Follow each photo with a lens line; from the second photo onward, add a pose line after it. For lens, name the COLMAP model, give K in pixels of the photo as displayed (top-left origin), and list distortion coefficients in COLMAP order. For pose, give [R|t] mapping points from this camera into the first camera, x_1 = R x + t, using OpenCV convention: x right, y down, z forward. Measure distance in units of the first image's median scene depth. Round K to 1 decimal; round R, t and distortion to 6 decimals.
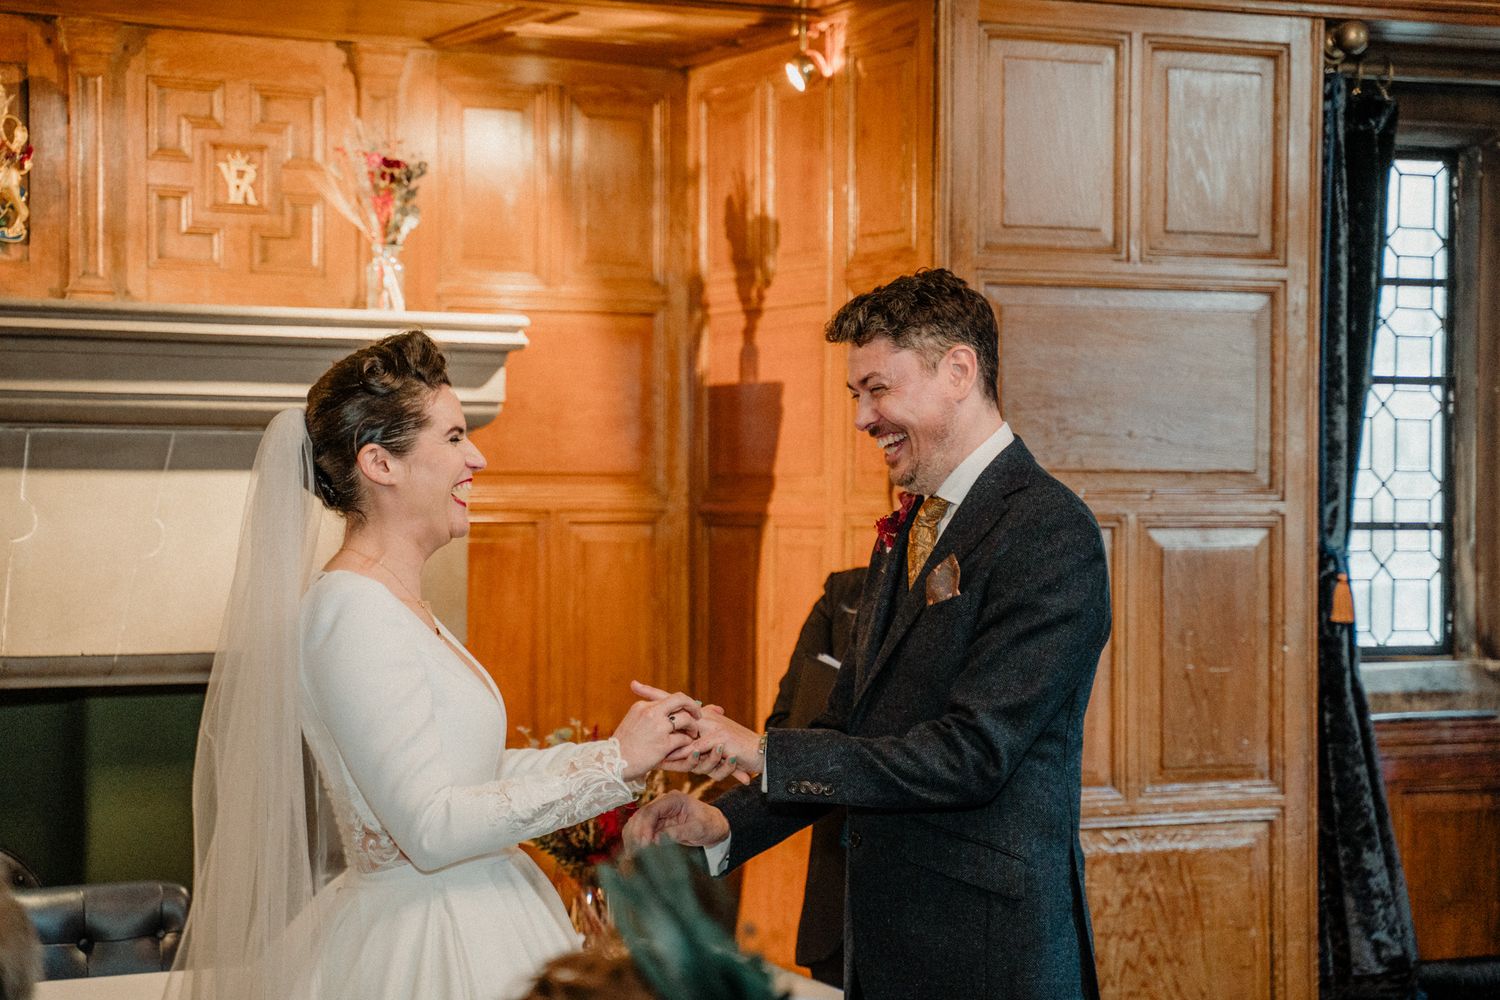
lens RADIAL K [[3045.2, 0, 747.8], [0, 3045.2, 503.7], [0, 0, 1]] dist [0.296332, 0.000000]
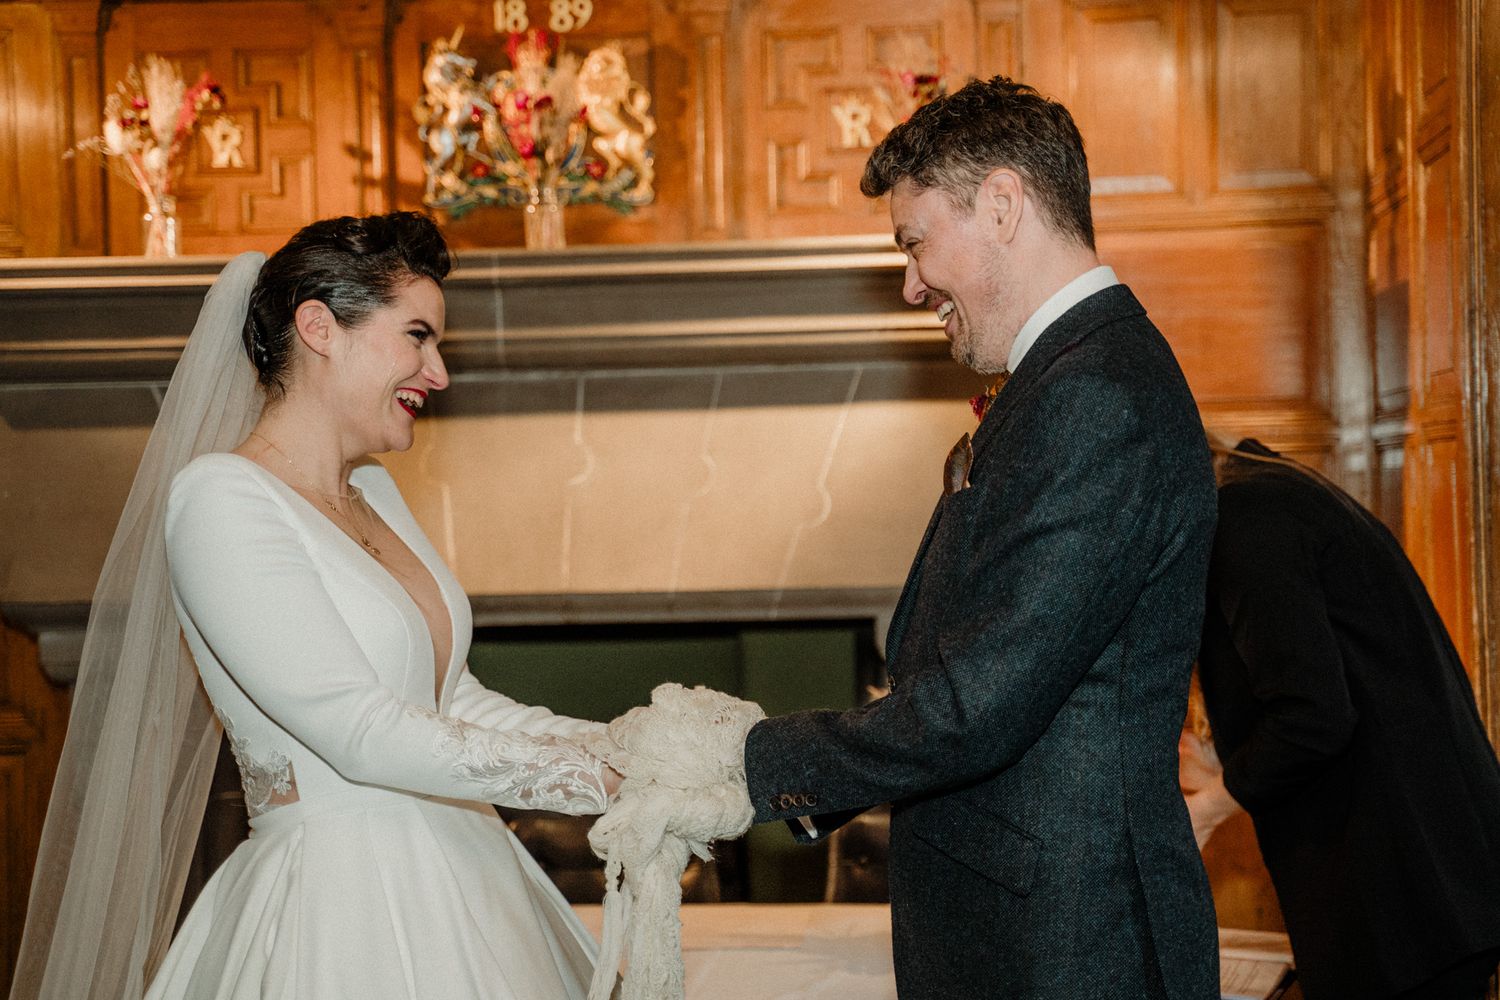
lens RADIAL K [[2470.6, 0, 751.8], [0, 2470.6, 495.5], [0, 0, 1]] dist [0.178014, 0.000000]
pose [[0.849283, -0.026058, -0.527294, 0.233865], [0.026461, 0.999627, -0.006780, 0.021855], [0.527274, -0.008194, 0.849656, 0.291891]]
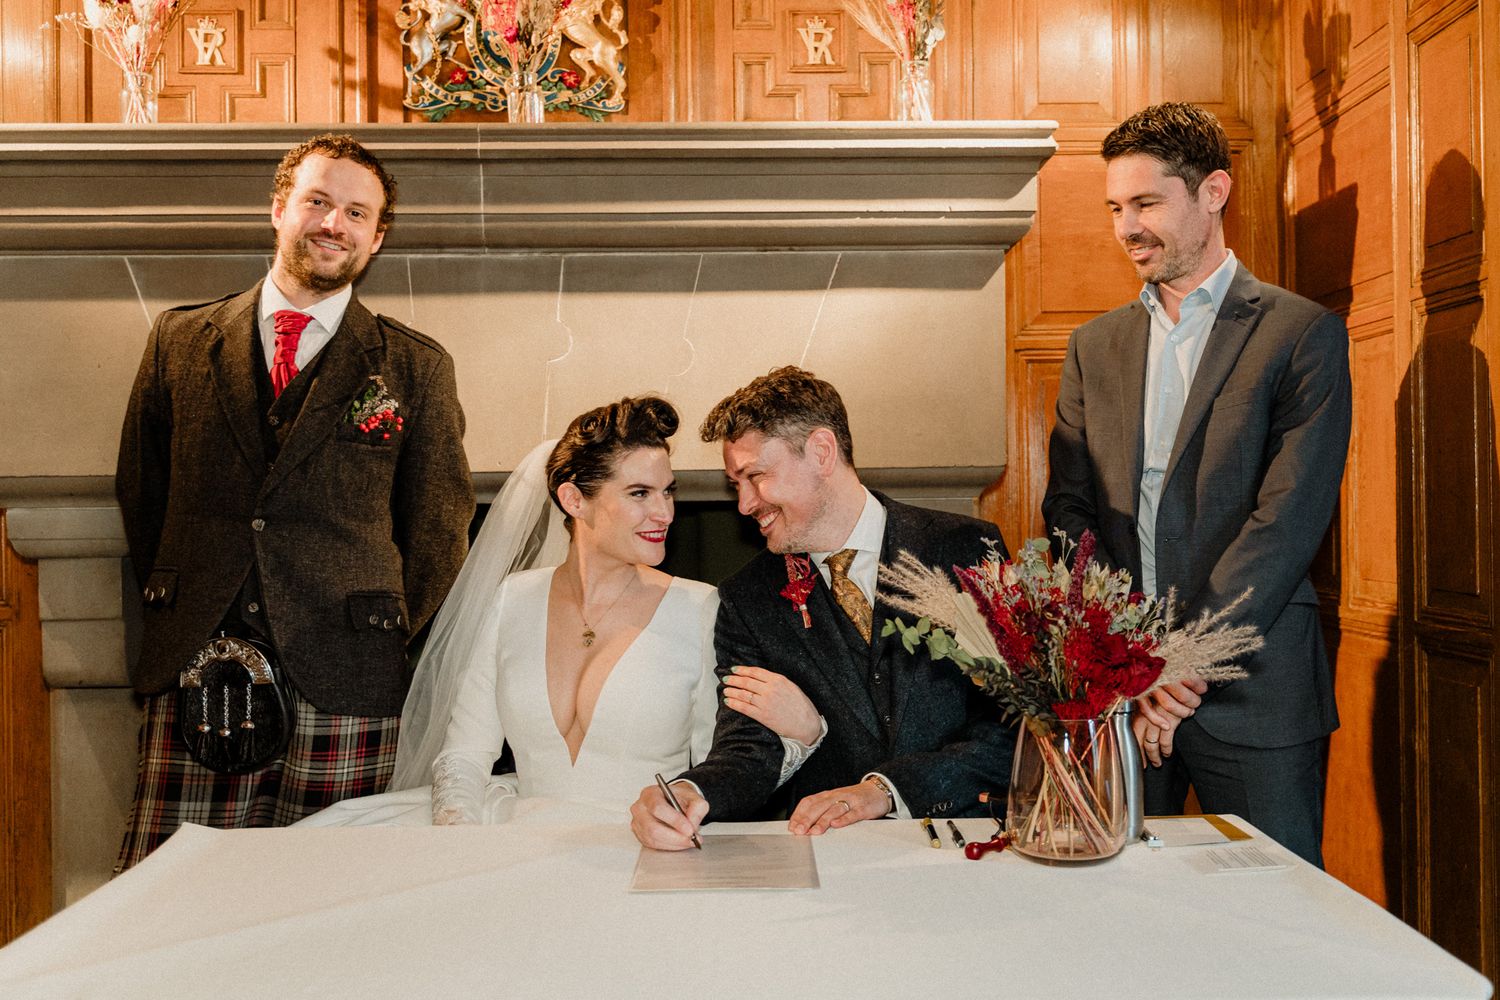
lens RADIAL K [[1614.3, 0, 801.0], [0, 1614.3, 499.1], [0, 0, 1]] dist [0.003663, 0.000000]
pose [[0.909375, -0.017038, -0.415628, 0.061308], [0.014200, 0.999850, -0.009918, 0.059832], [0.415735, 0.003118, 0.909480, 0.489073]]
